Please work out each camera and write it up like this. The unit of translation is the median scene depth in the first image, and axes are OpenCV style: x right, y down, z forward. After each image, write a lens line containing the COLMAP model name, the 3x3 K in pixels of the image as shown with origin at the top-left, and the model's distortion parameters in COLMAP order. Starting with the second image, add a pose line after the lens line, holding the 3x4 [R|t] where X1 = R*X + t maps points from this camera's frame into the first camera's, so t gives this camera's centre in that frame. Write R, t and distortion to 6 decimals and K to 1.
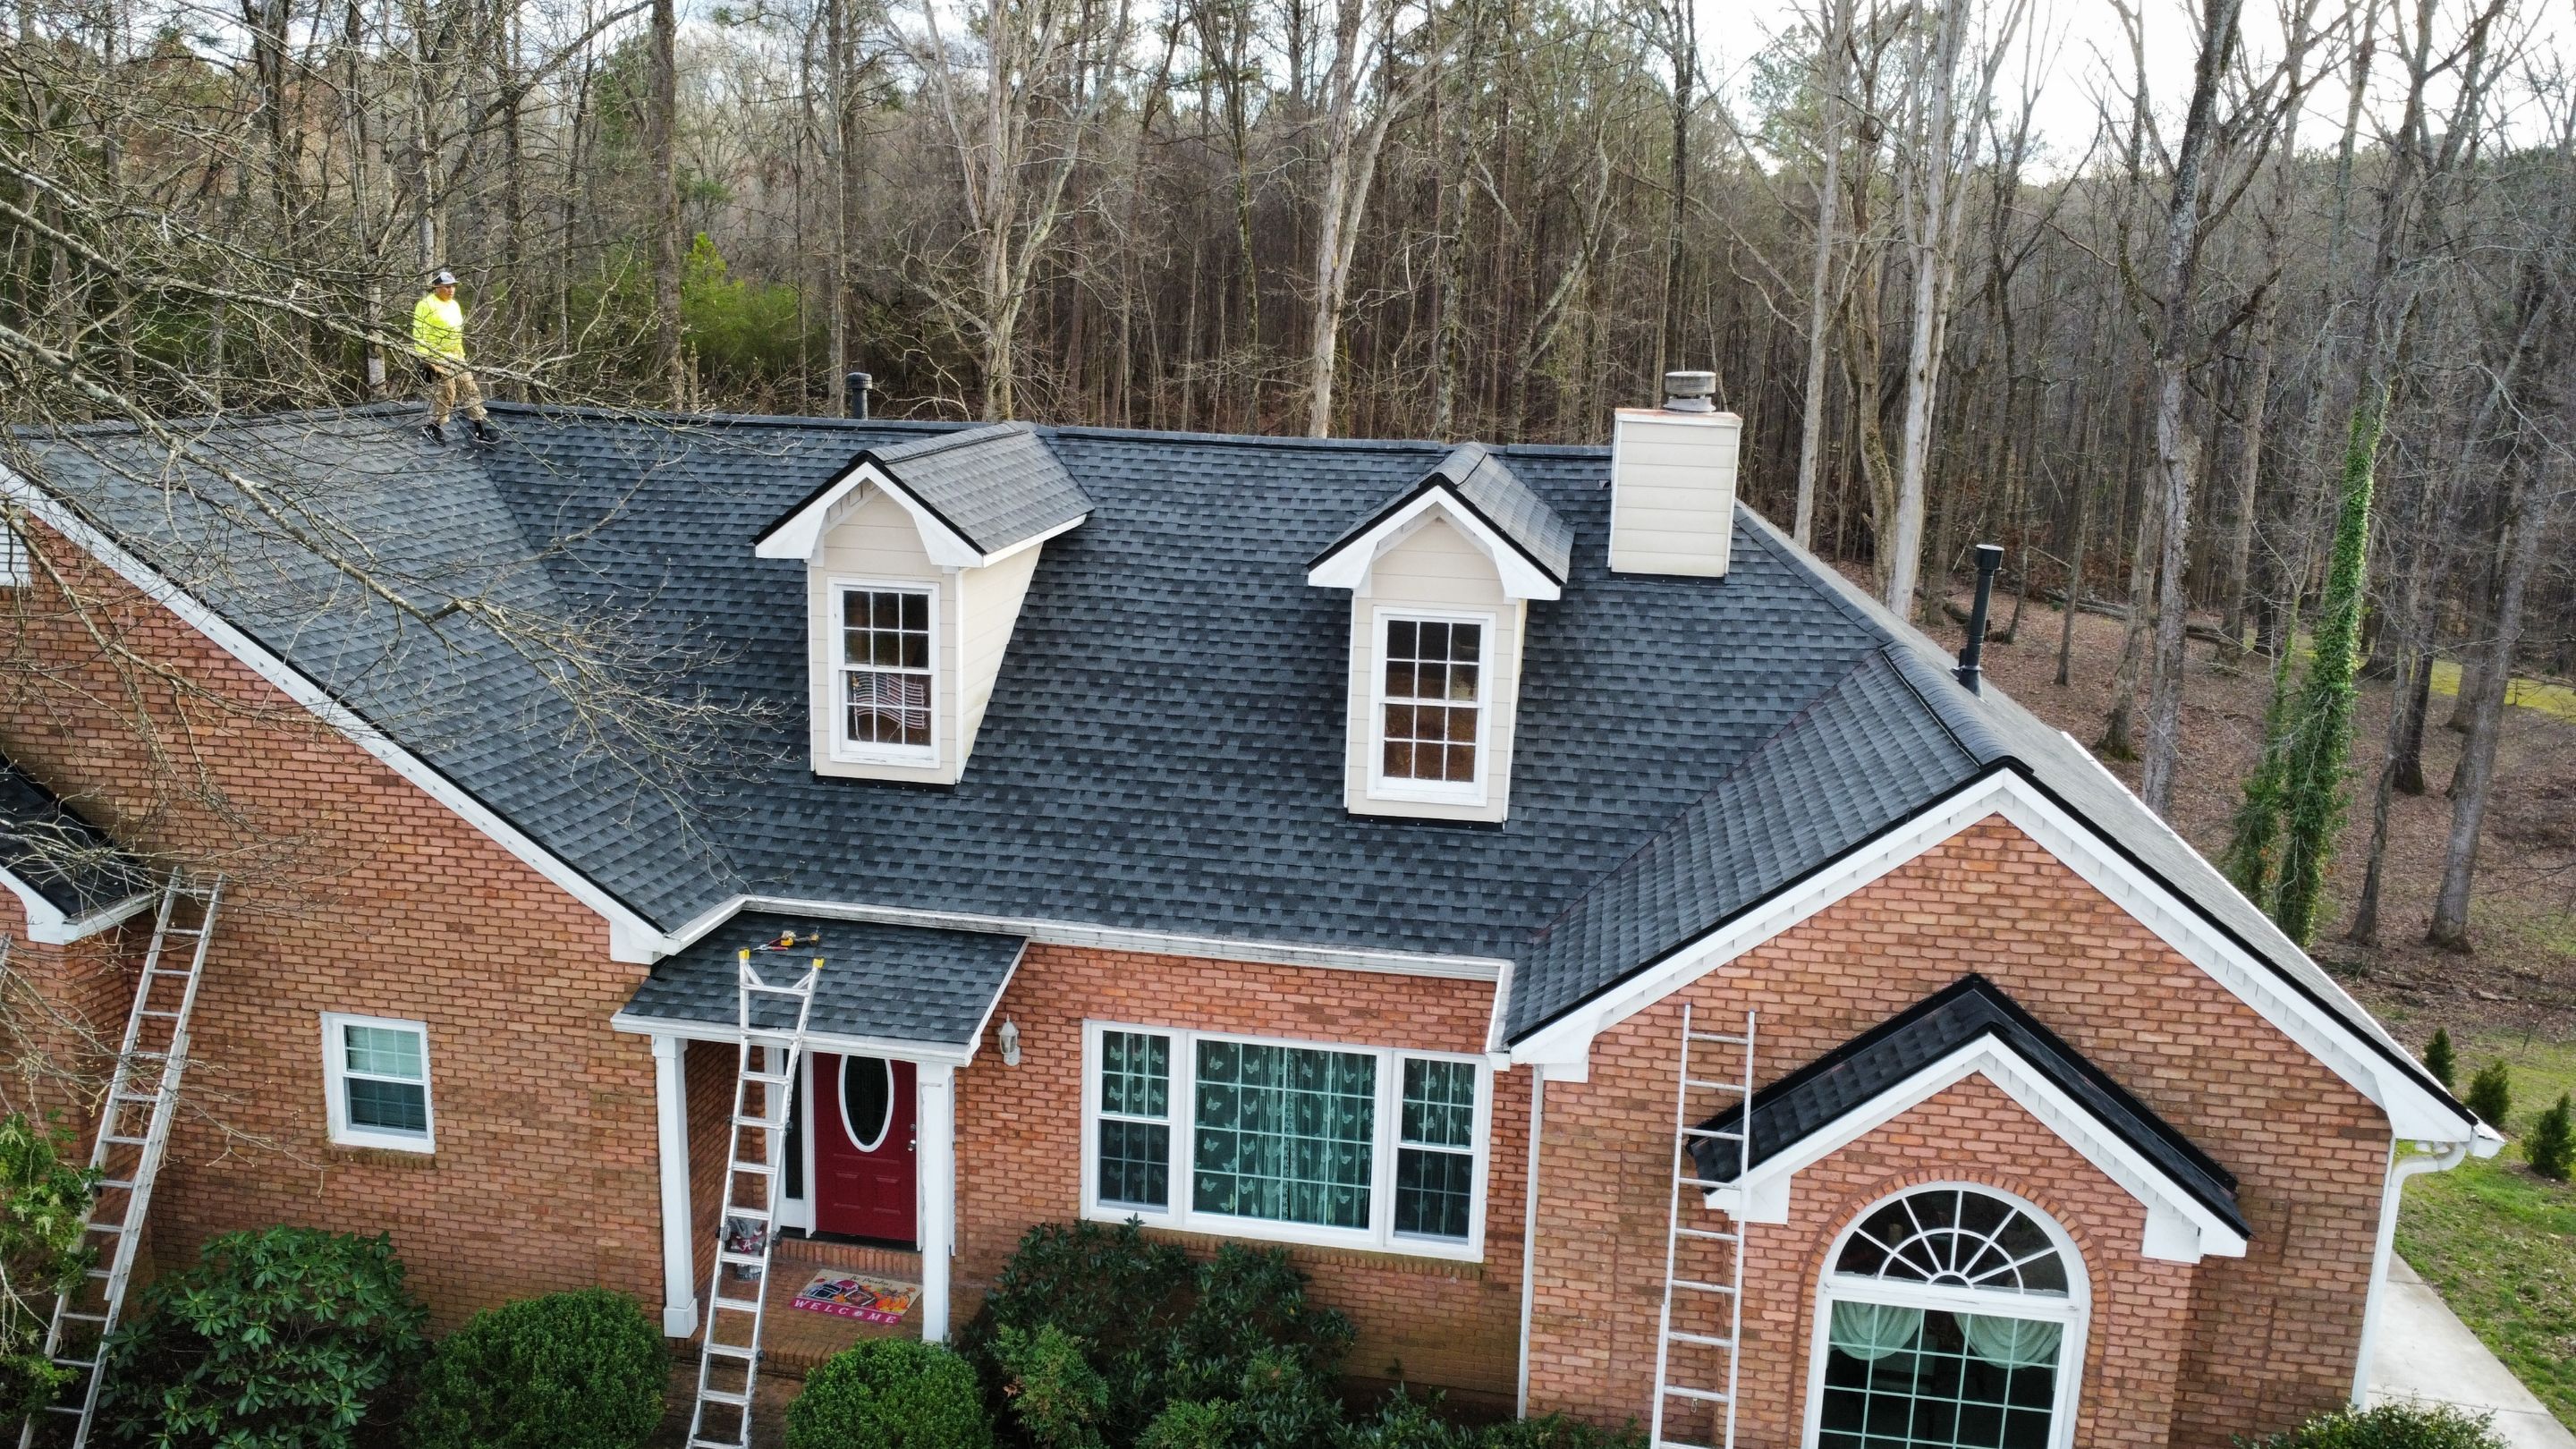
lens RADIAL K [[1940.1, 0, 1276.0], [0, 1940.1, 703.4], [0, 0, 1]] dist [0.002035, -0.007010]
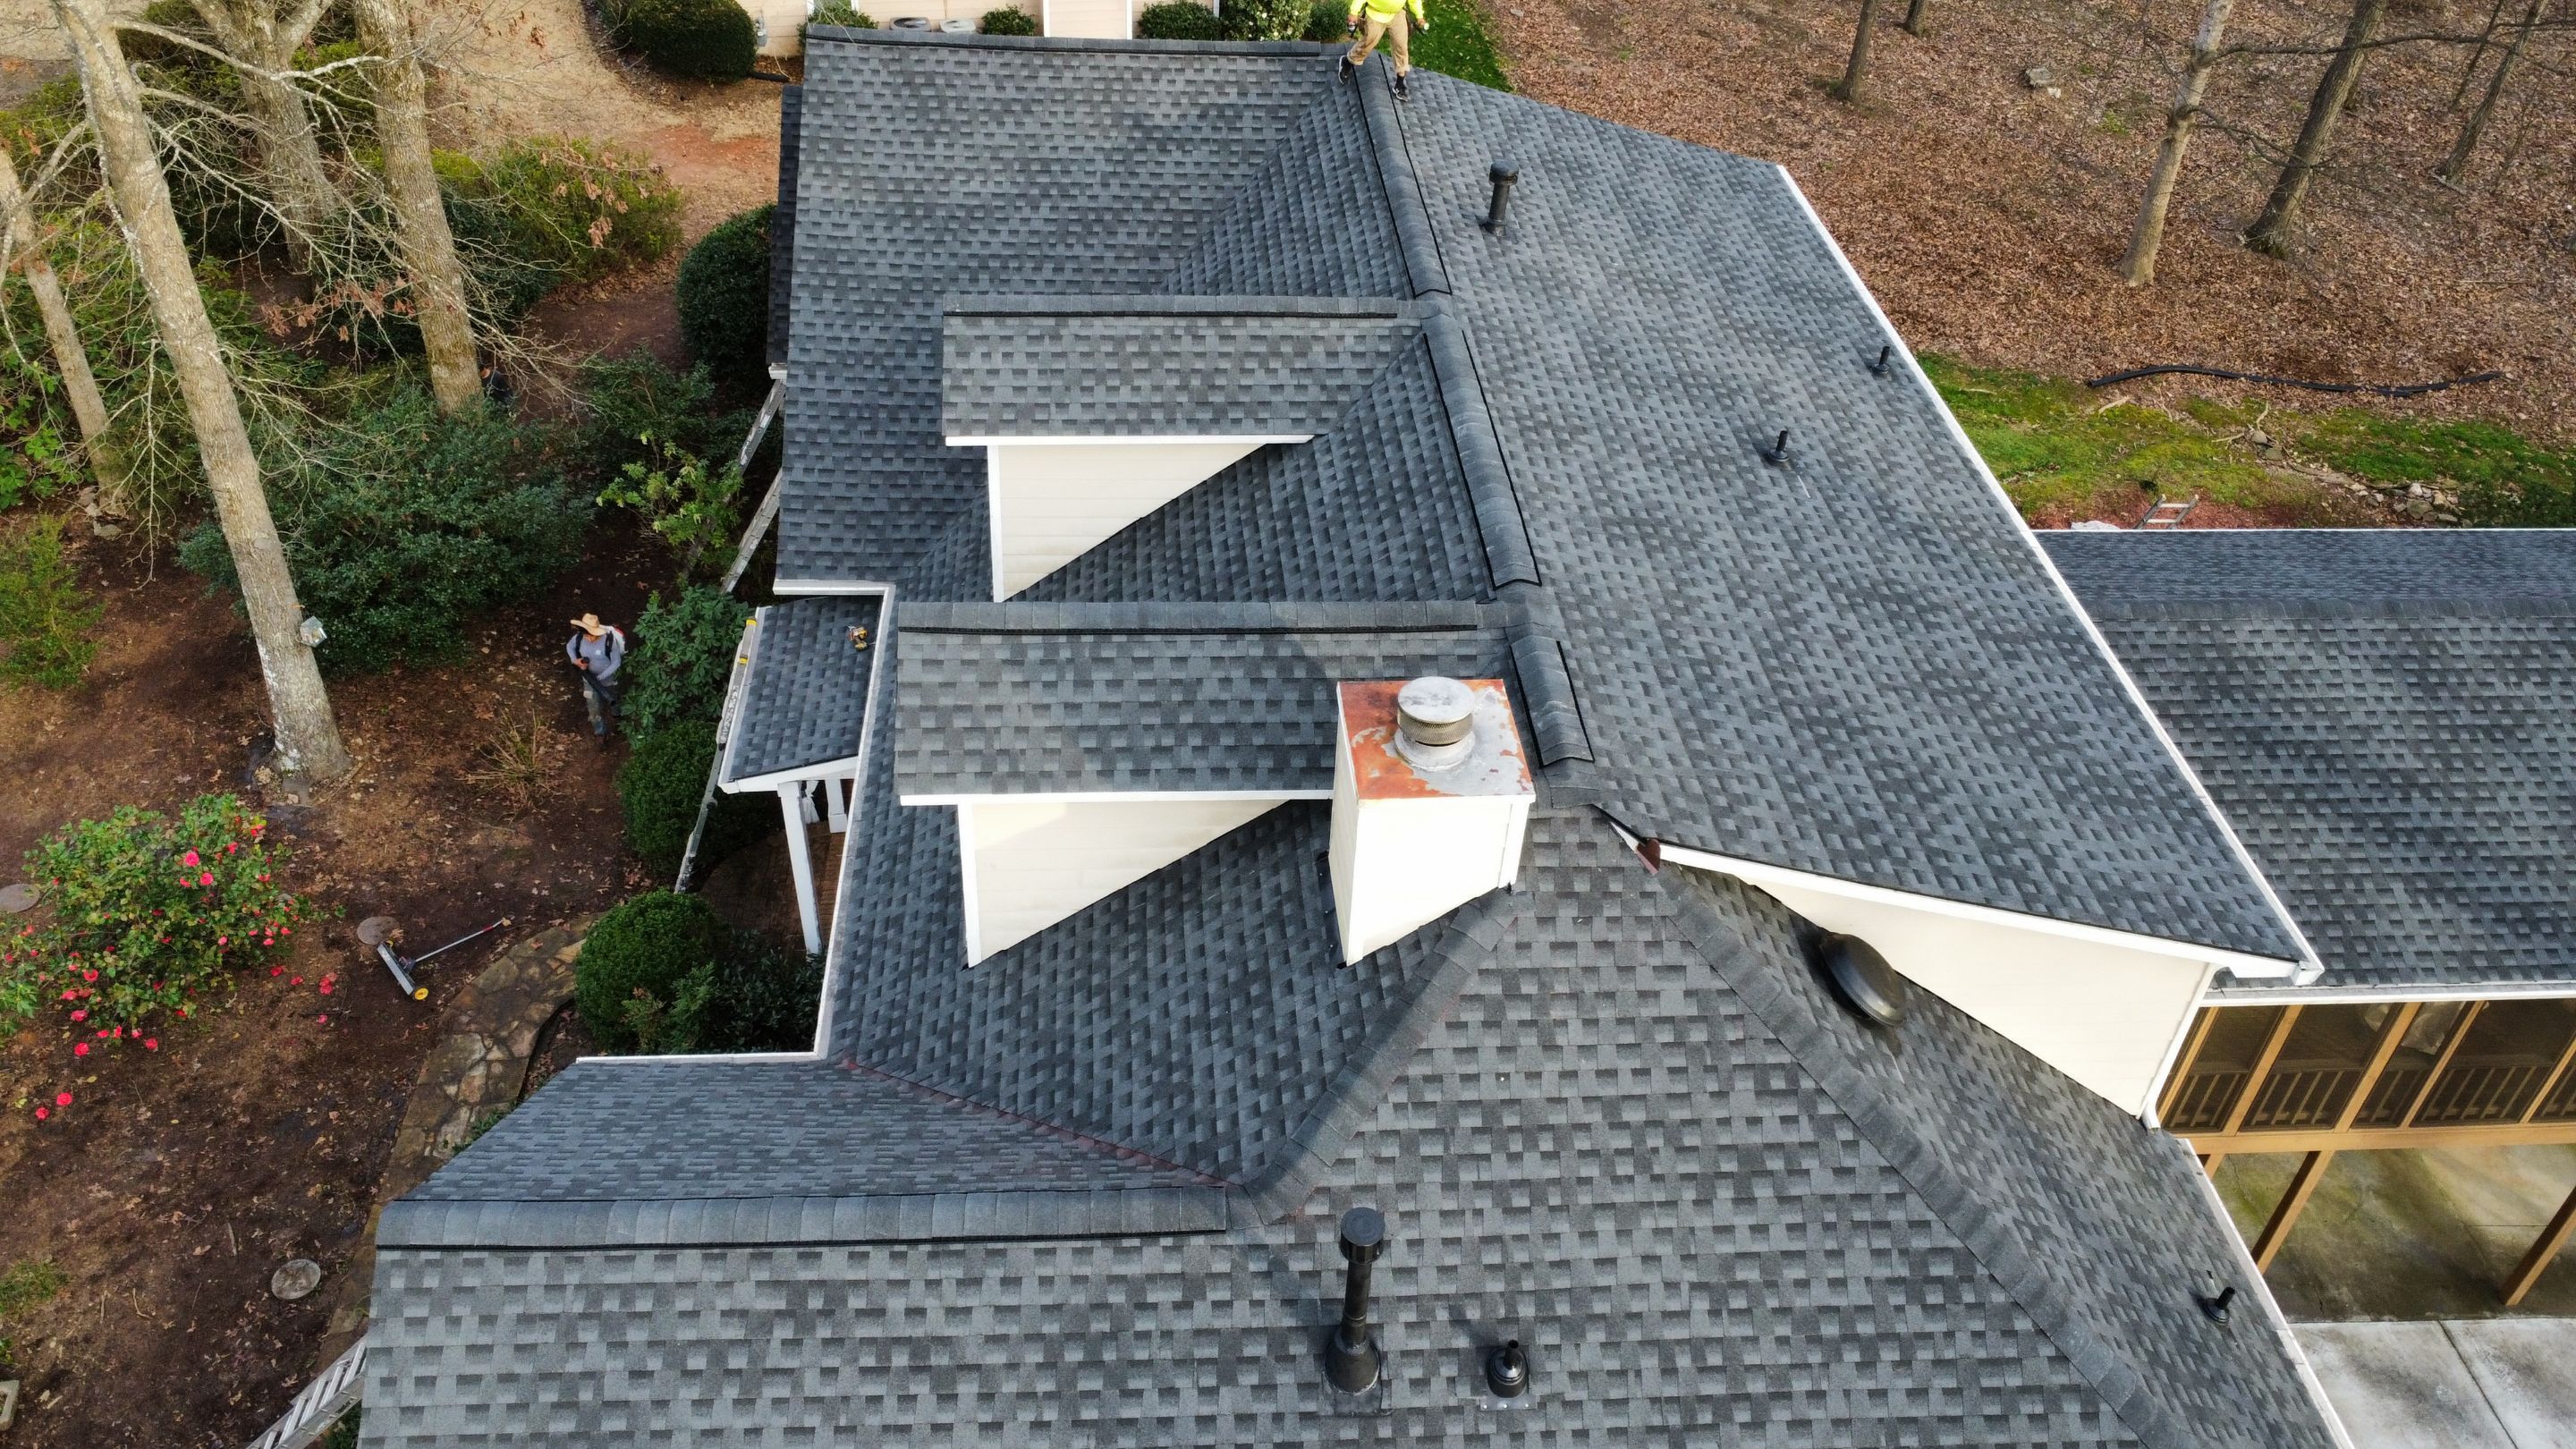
lens RADIAL K [[1940.1, 0, 1276.0], [0, 1940.1, 703.4], [0, 0, 1]] dist [0.002035, -0.007010]
pose [[0.231417, 0.585010, -0.777309, 0.964917], [-0.232780, 0.809086, 0.539623, -0.692031], [0.944595, 0.056064, 0.323415, 1.025634]]
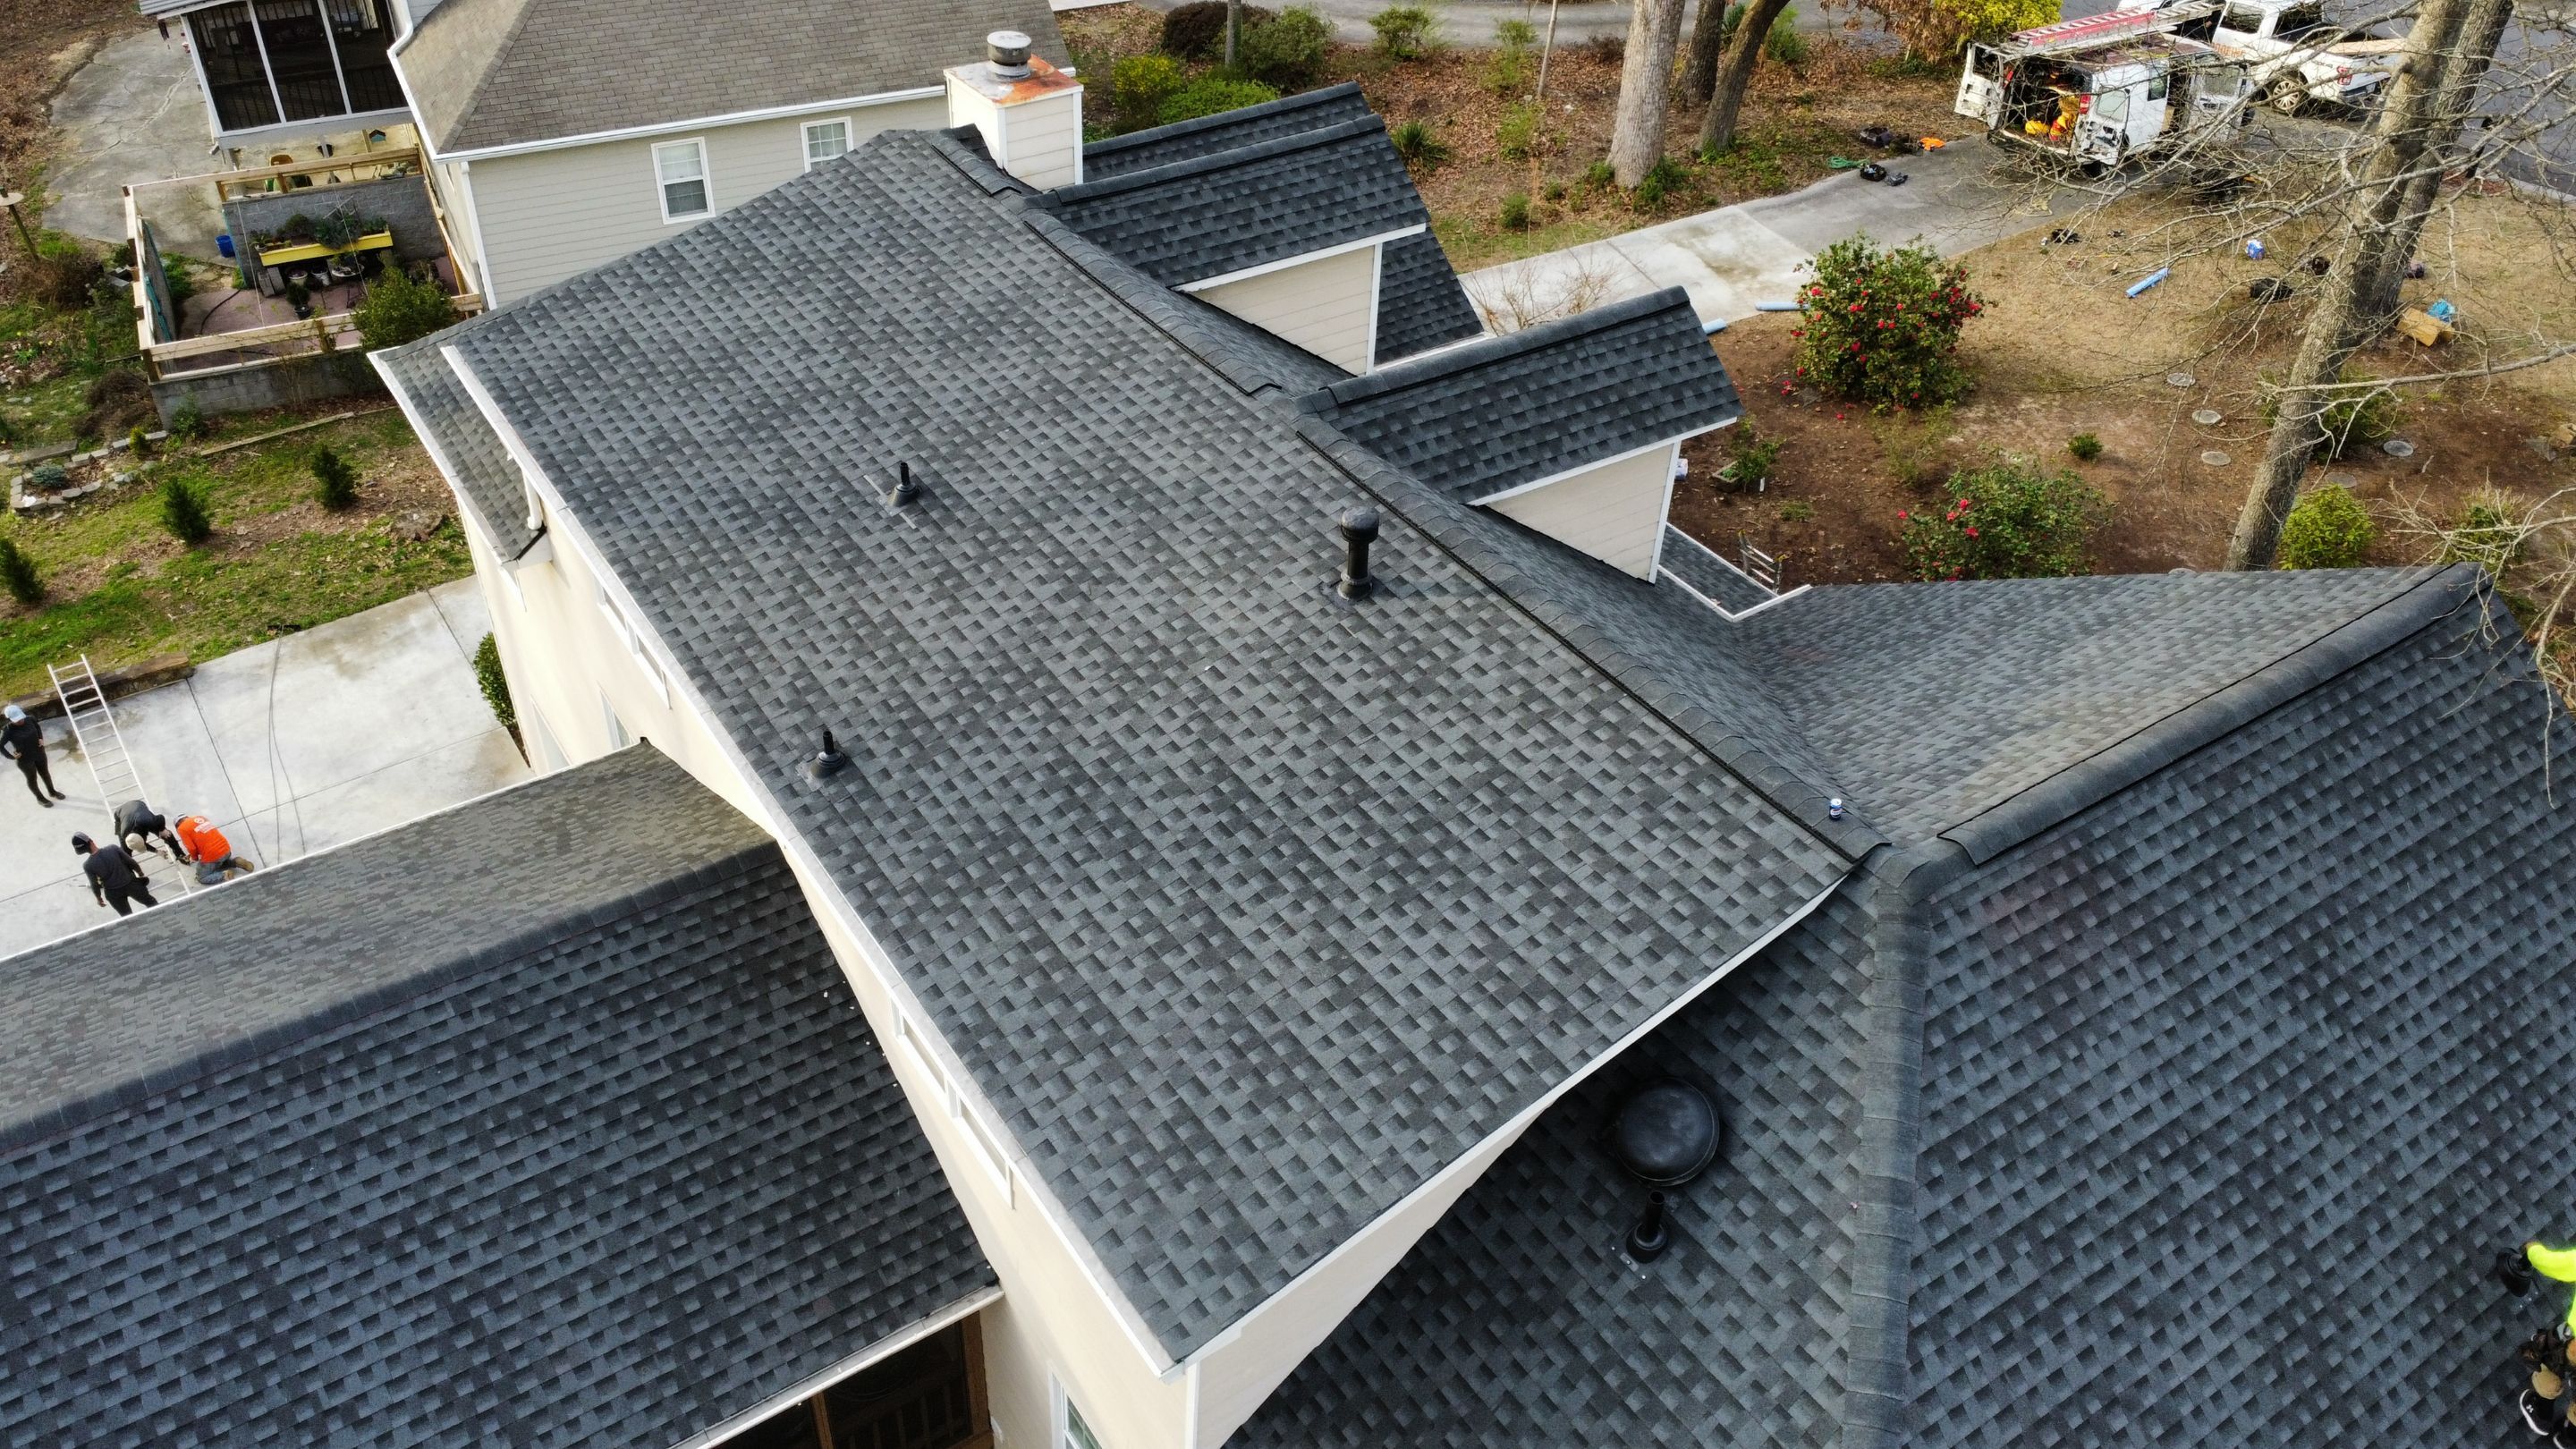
lens RADIAL K [[1940.1, 0, 1276.0], [0, 1940.1, 703.4], [0, 0, 1]] dist [0.002035, -0.007010]
pose [[-0.688190, -0.491221, 0.533944, -0.944334], [0.089572, 0.672783, 0.734398, -0.999953], [-0.719980, 0.553232, -0.419003, 2.172410]]
